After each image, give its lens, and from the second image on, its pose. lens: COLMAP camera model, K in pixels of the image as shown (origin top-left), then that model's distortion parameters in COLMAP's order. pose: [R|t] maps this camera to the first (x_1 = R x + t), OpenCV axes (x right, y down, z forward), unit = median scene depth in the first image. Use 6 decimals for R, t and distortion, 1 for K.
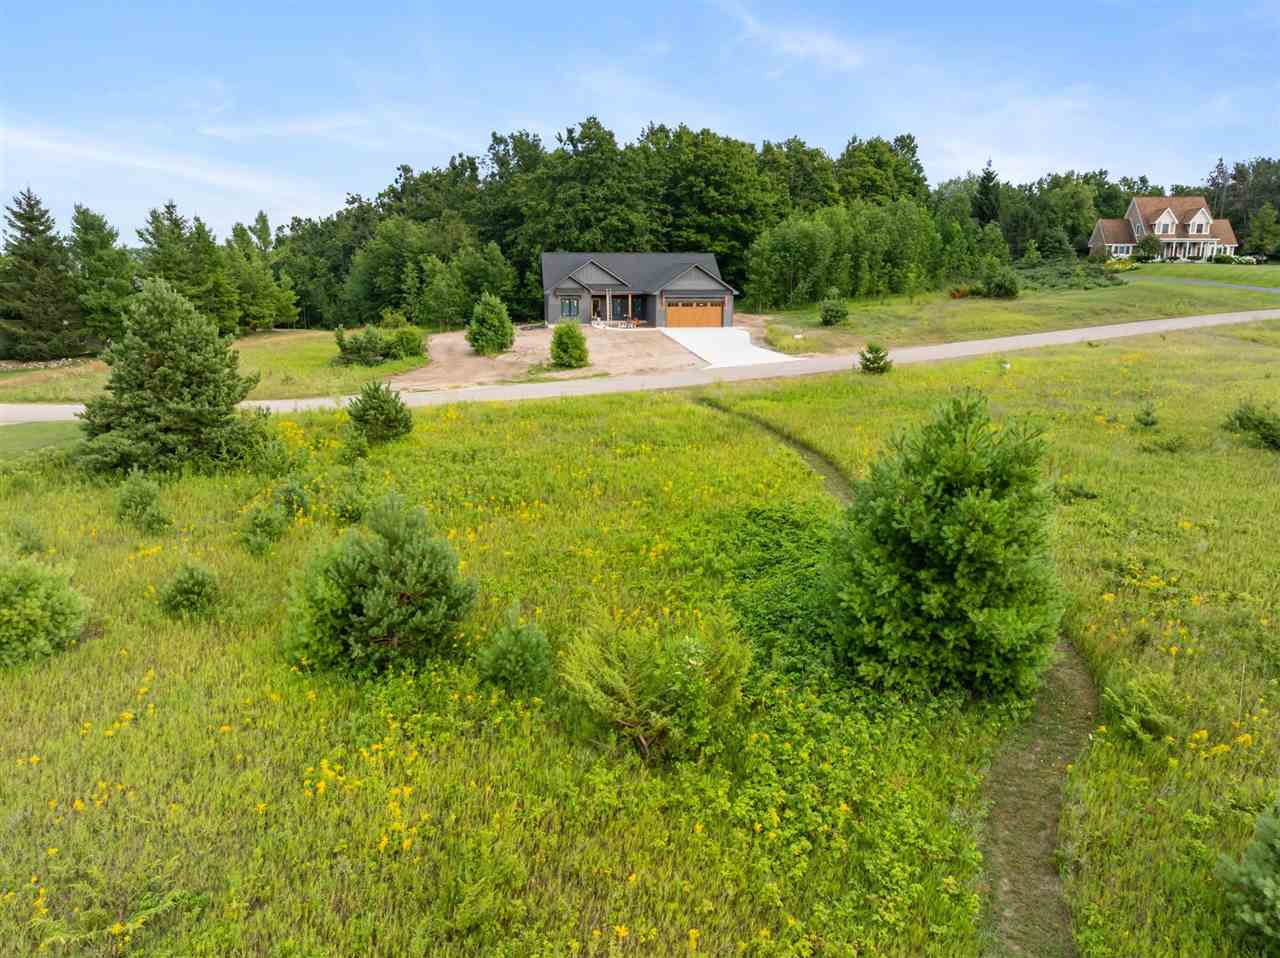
lens RADIAL K [[899.9, 0, 640.8], [0, 899.9, 478.4], [0, 0, 1]] dist [-0.048016, 0.024586]
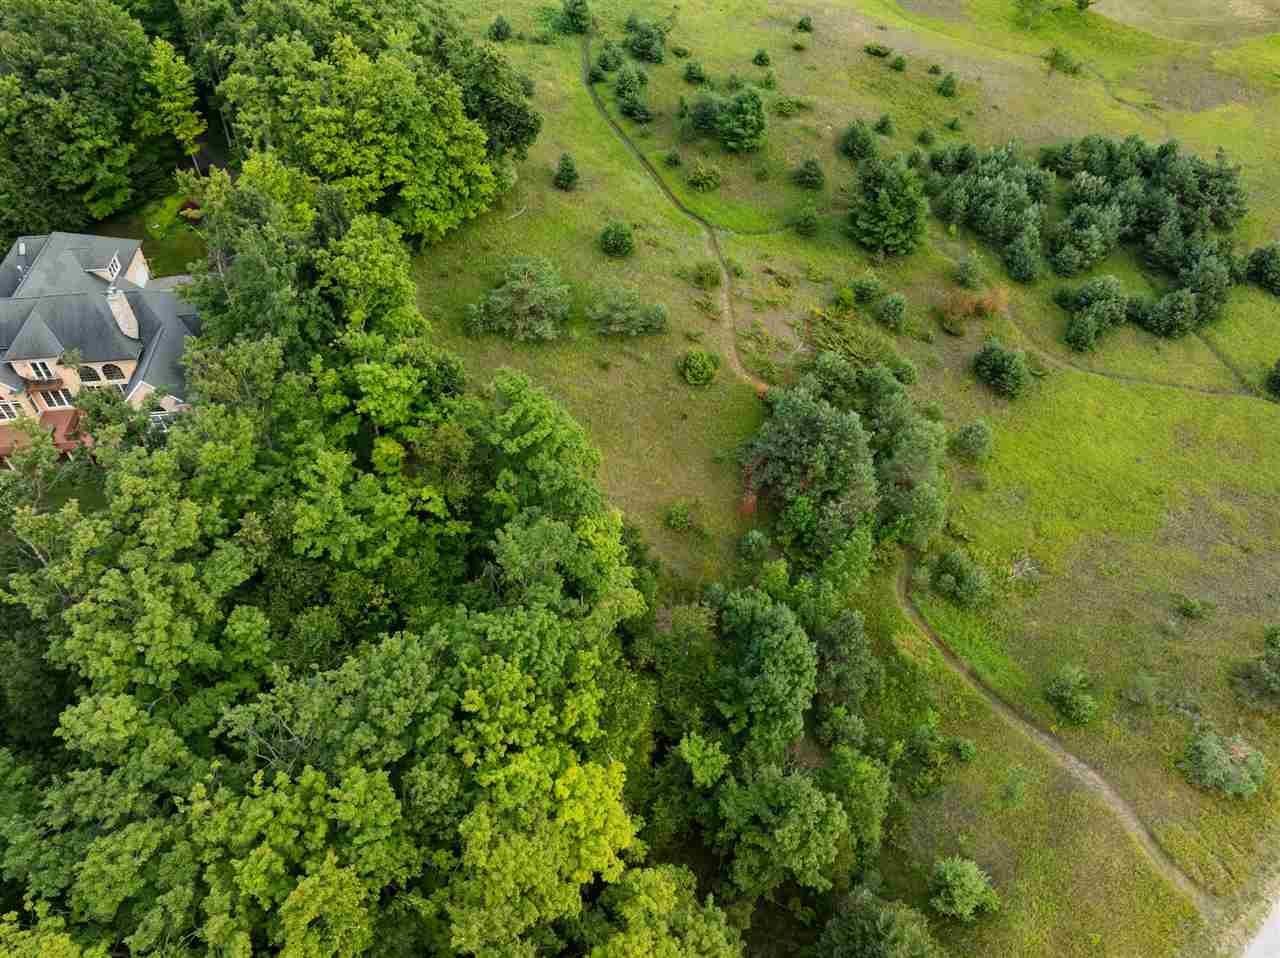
lens RADIAL K [[899.9, 0, 638.8], [0, 899.9, 471.3], [0, 0, 1]] dist [-0.048016, 0.024586]
pose [[0.943763, -0.225945, 0.241370, -0.383080], [0.058989, 0.833409, 0.549499, -0.164493], [-0.325317, -0.504359, 0.799869, -1.483210]]
